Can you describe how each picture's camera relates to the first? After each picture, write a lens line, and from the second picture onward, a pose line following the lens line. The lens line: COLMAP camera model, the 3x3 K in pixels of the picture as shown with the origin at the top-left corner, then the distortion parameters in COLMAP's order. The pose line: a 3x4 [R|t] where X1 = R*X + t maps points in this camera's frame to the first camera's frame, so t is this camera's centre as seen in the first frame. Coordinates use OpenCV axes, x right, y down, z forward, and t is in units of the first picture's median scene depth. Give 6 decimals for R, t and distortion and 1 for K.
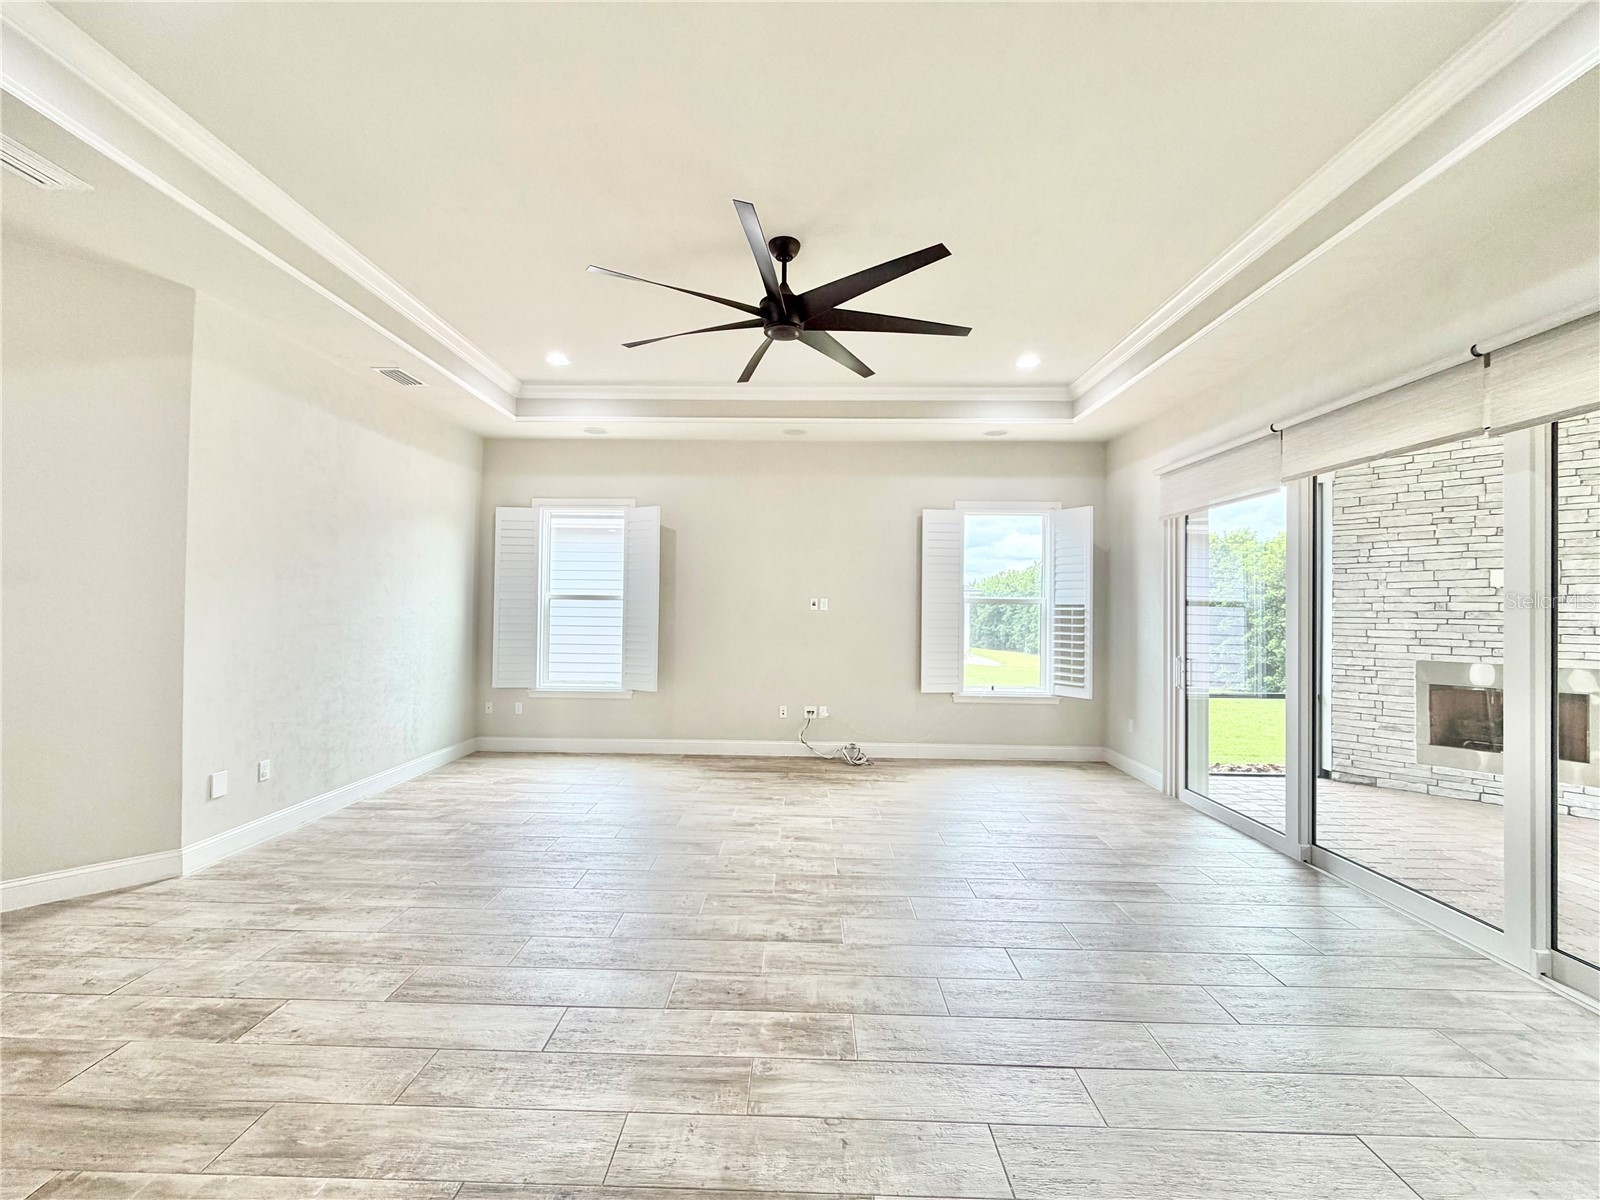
lens RADIAL K [[643.7, 0, 791.3], [0, 643.7, 600.7], [0, 0, 1]] dist [0.000166, -0.000428]
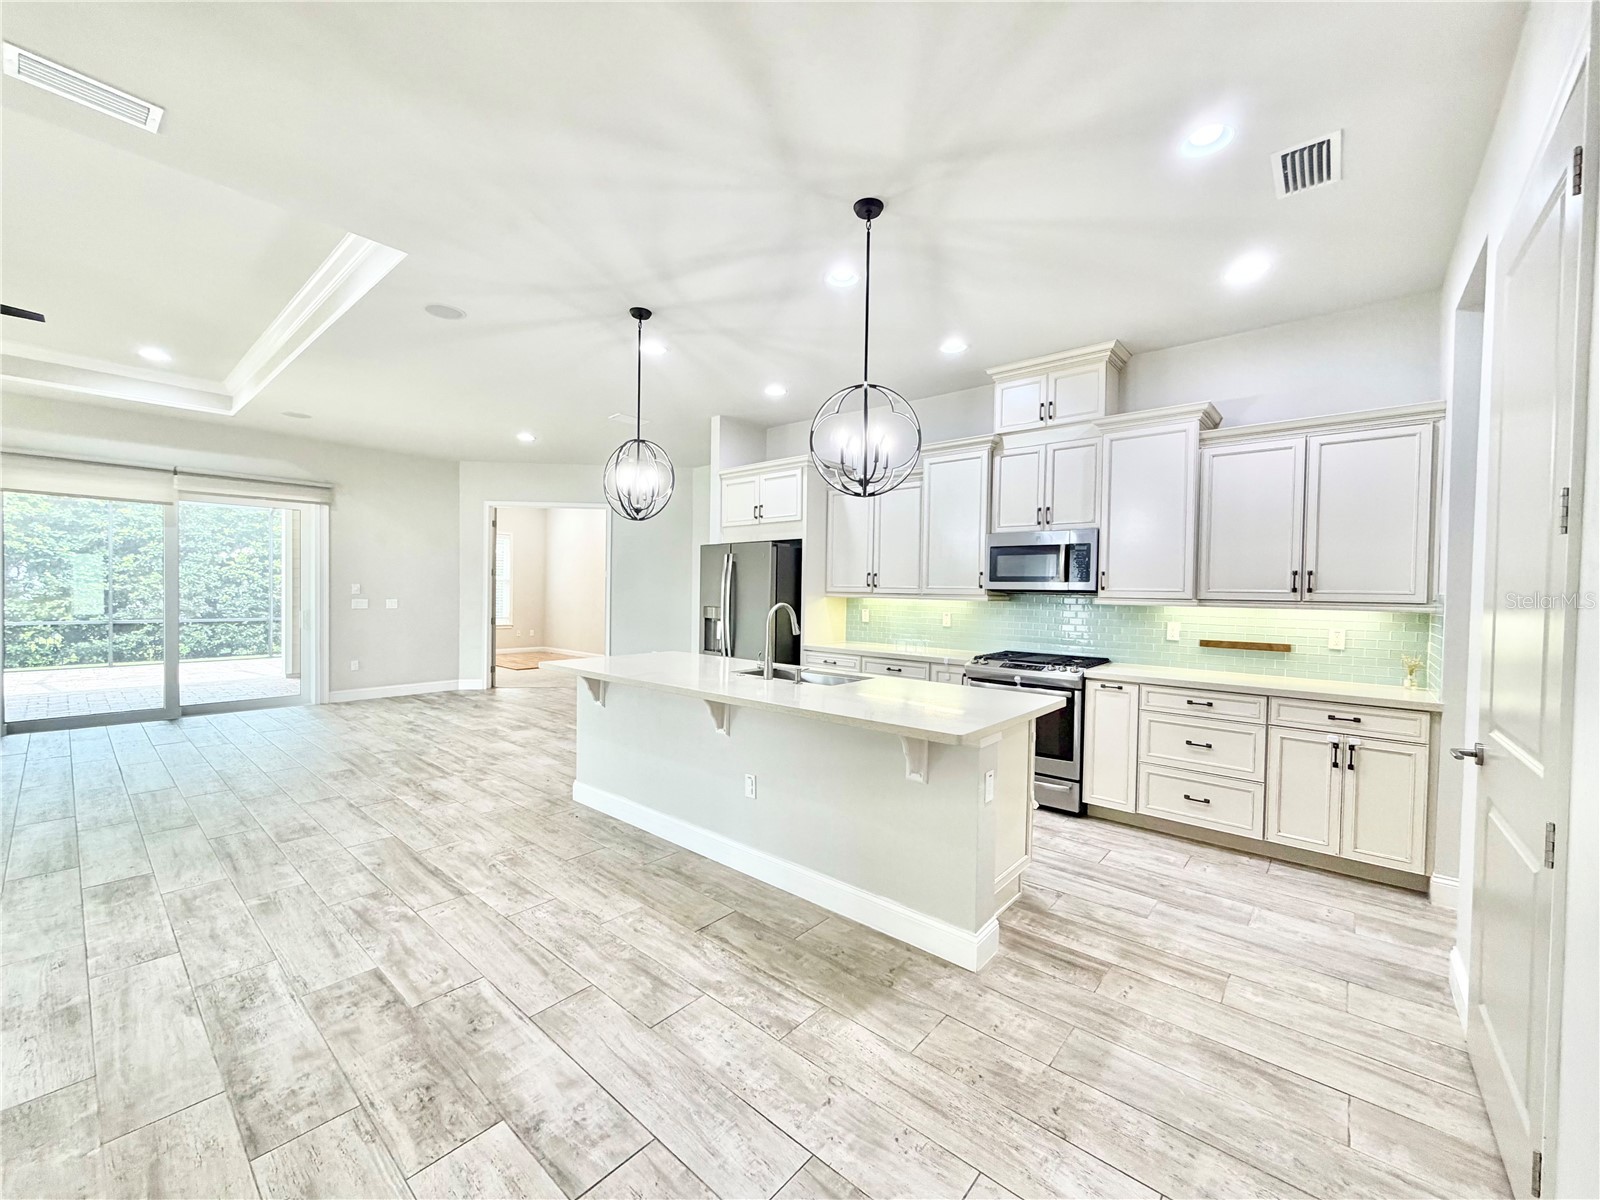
lens RADIAL K [[643.7, 0, 795.3], [0, 643.7, 604.7], [0, 0, 1]] dist [0.000166, -0.000428]
pose [[-0.766888, -0.040413, 0.640507, -2.146265], [-0.035054, 0.999163, 0.021072, -0.017383], [-0.640823, -0.006292, -0.767663, 0.866244]]
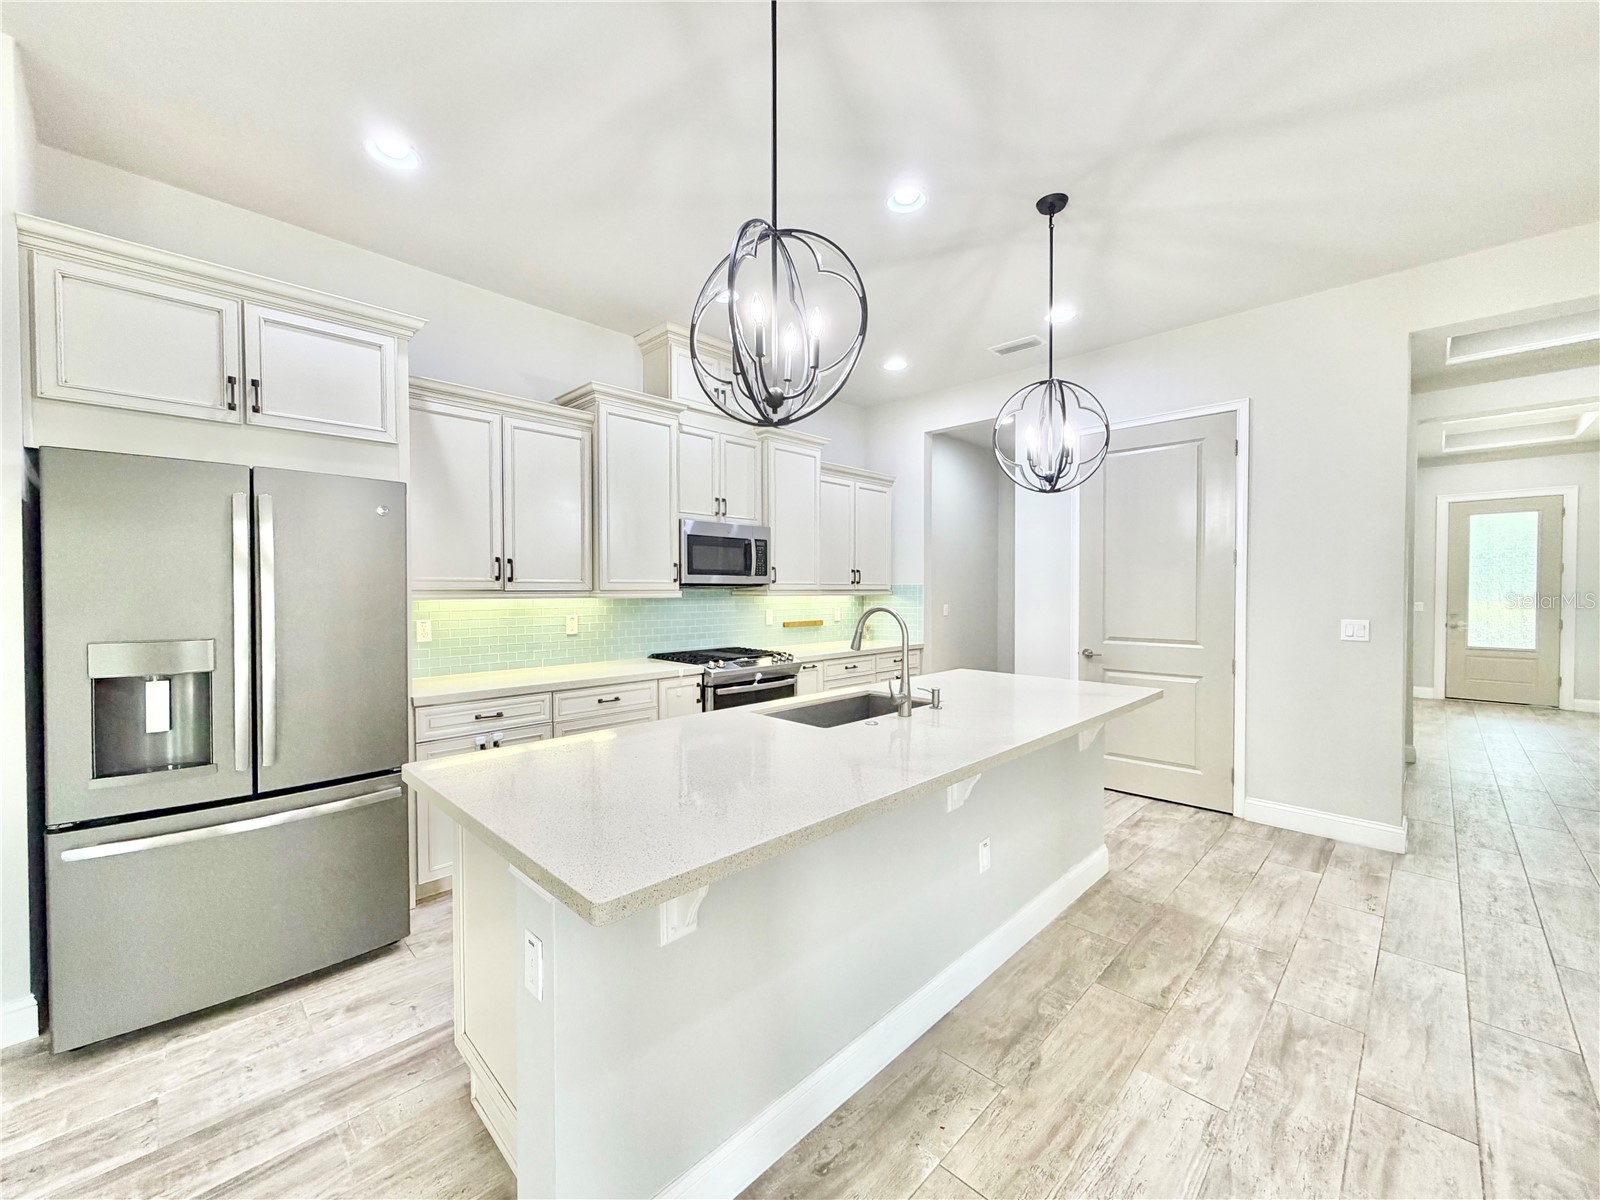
lens RADIAL K [[643.7, 0, 793.4], [0, 643.7, 602.4], [0, 0, 1]] dist [0.000166, -0.000428]
pose [[-0.691069, 0.004396, -0.722775, -0.631208], [0.004641, 0.999988, 0.001645, 0.001718], [0.722774, -0.002218, -0.691081, 0.446366]]
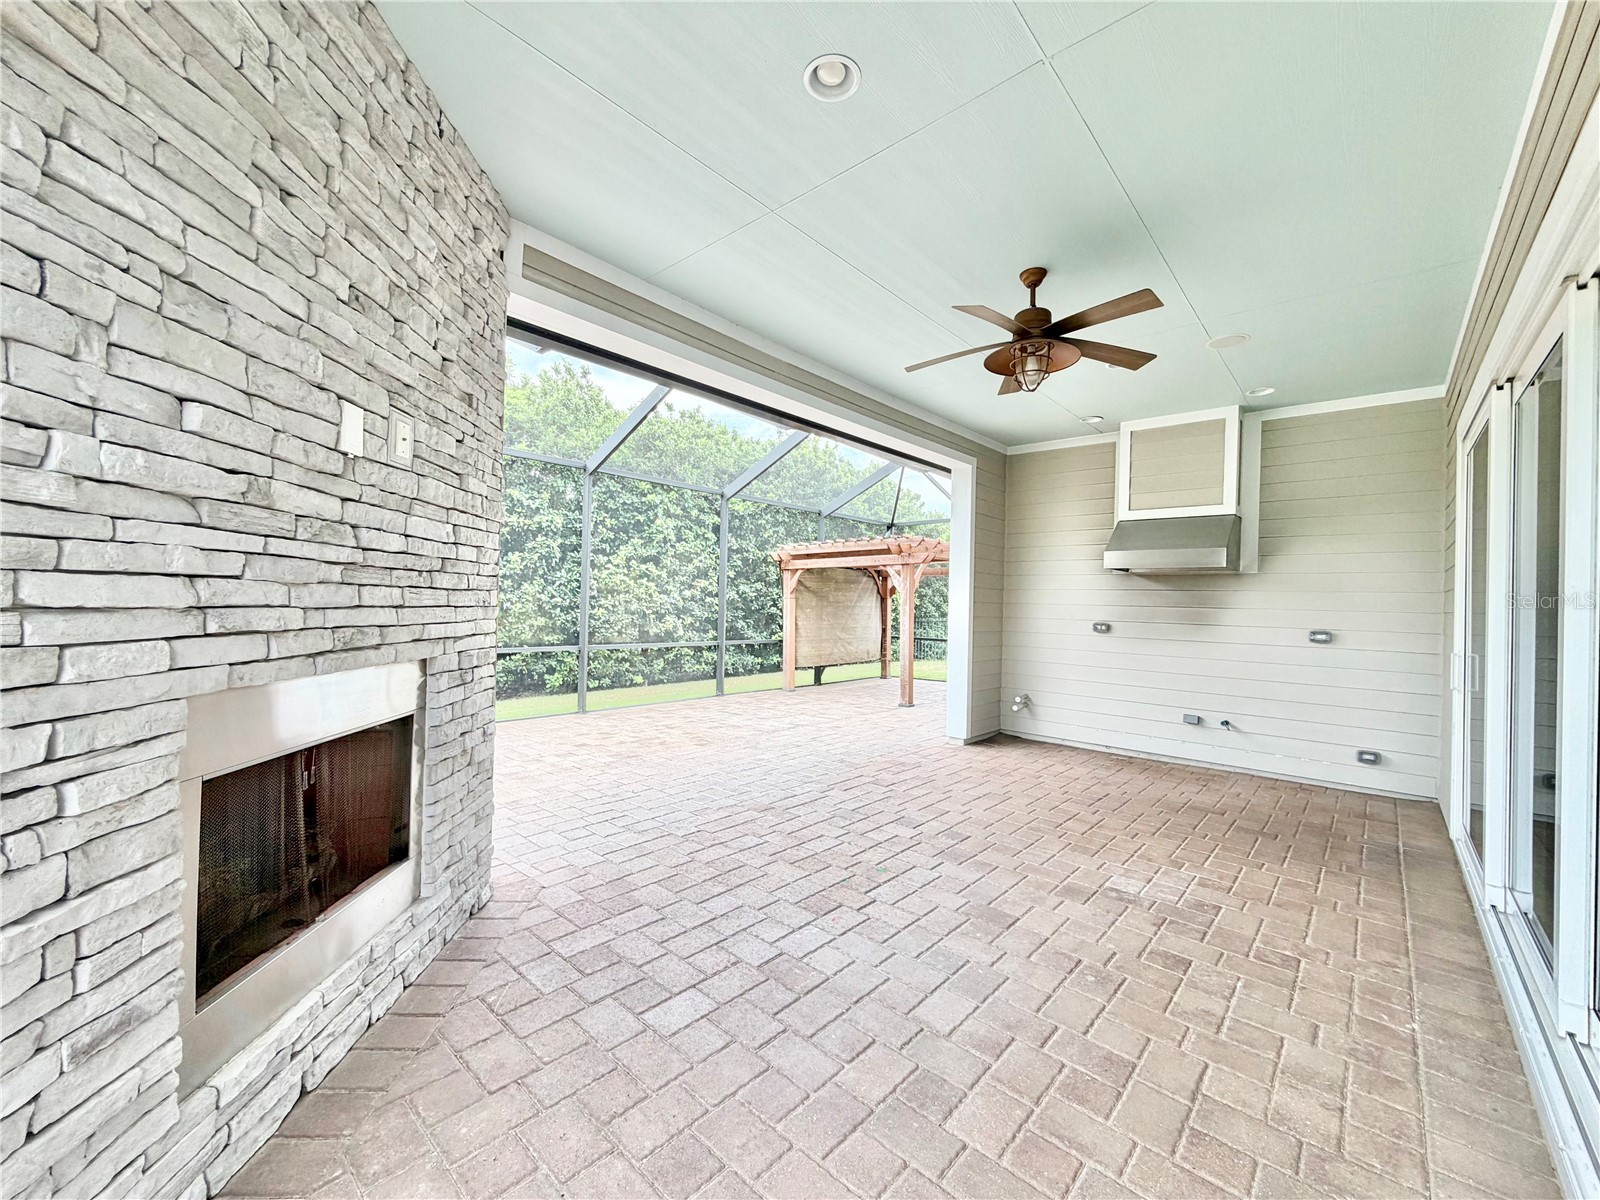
lens RADIAL K [[643.7, 0, 800.4], [0, 643.7, 602.8], [0, 0, 1]] dist [0.000166, -0.000428]
pose [[-0.769772, -0.036531, 0.637273, 1.260211], [-0.048936, 0.998800, -0.001856, 0.090346], [-0.636440, -0.032614, -0.770636, 2.060392]]
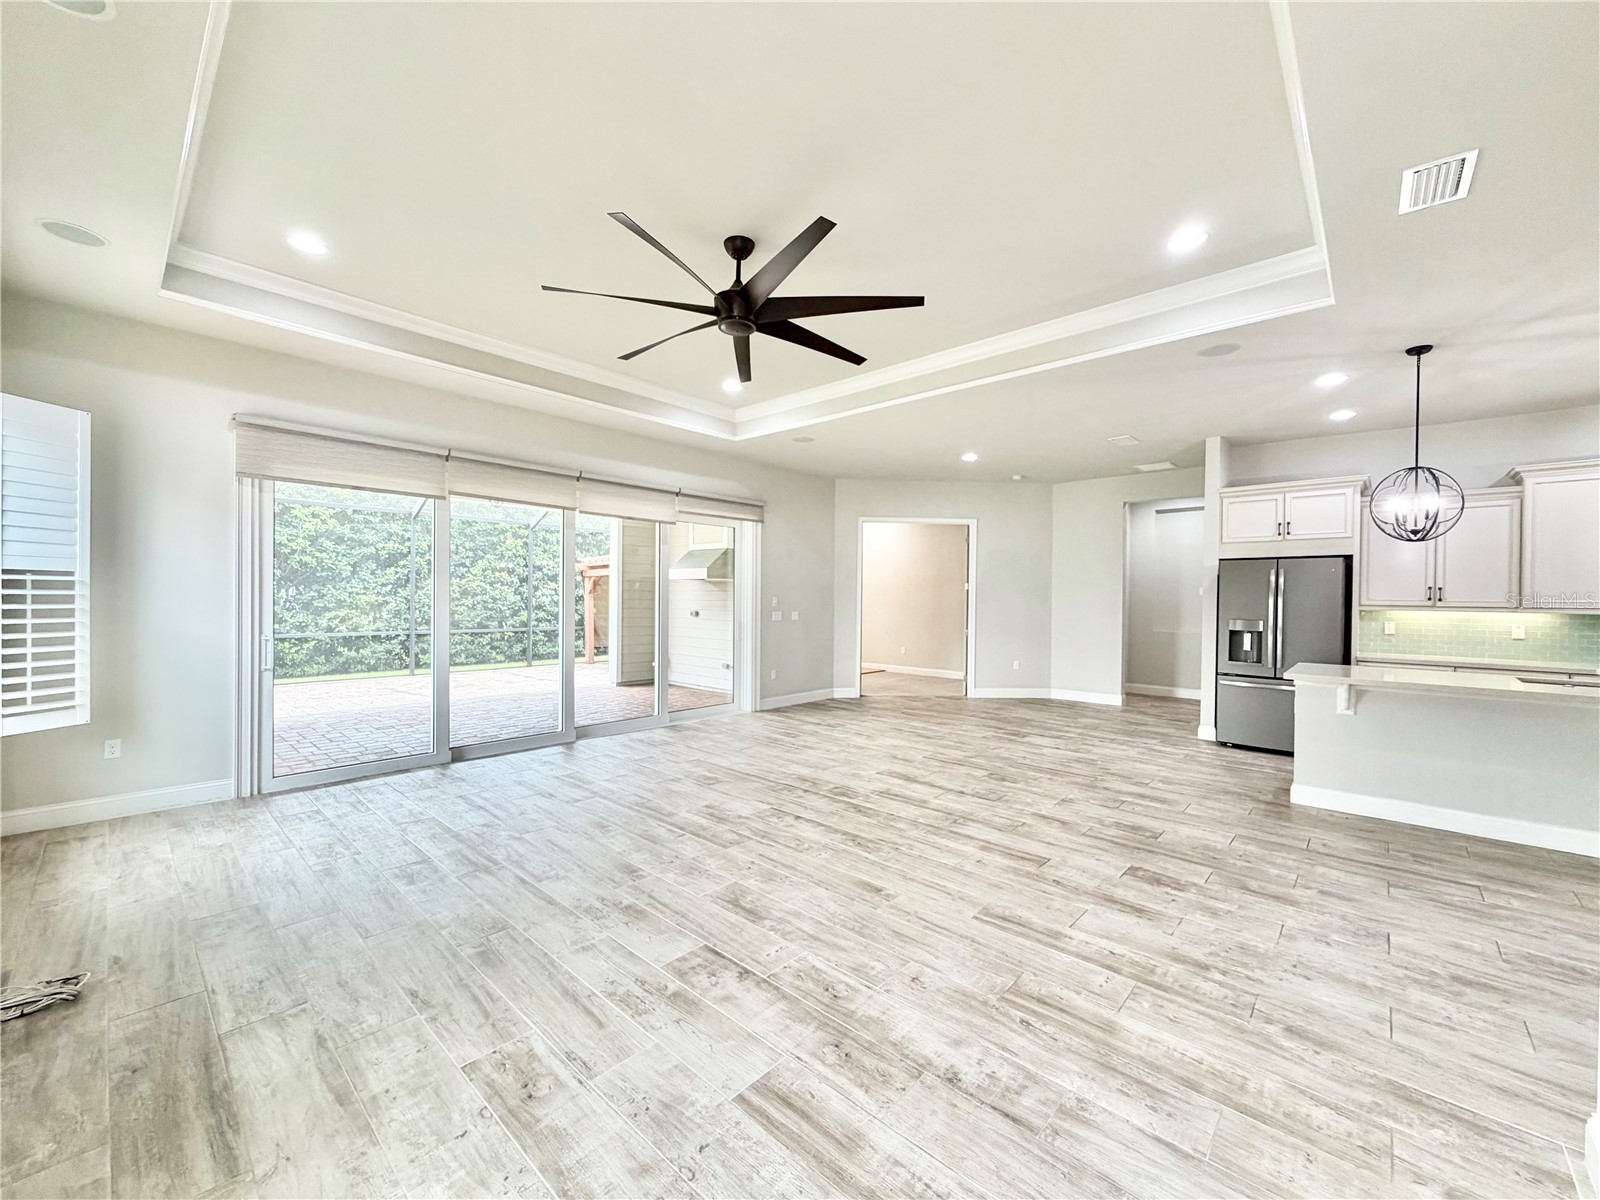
lens RADIAL K [[643.7, 0, 789.5], [0, 643.7, 603.9], [0, 0, 1]] dist [0.000166, -0.000428]
pose [[-0.748817, -0.030321, 0.662083, -0.932451], [-0.032486, 0.999431, 0.009028, 0.019383], [-0.661980, -0.014748, -0.749376, 2.060933]]
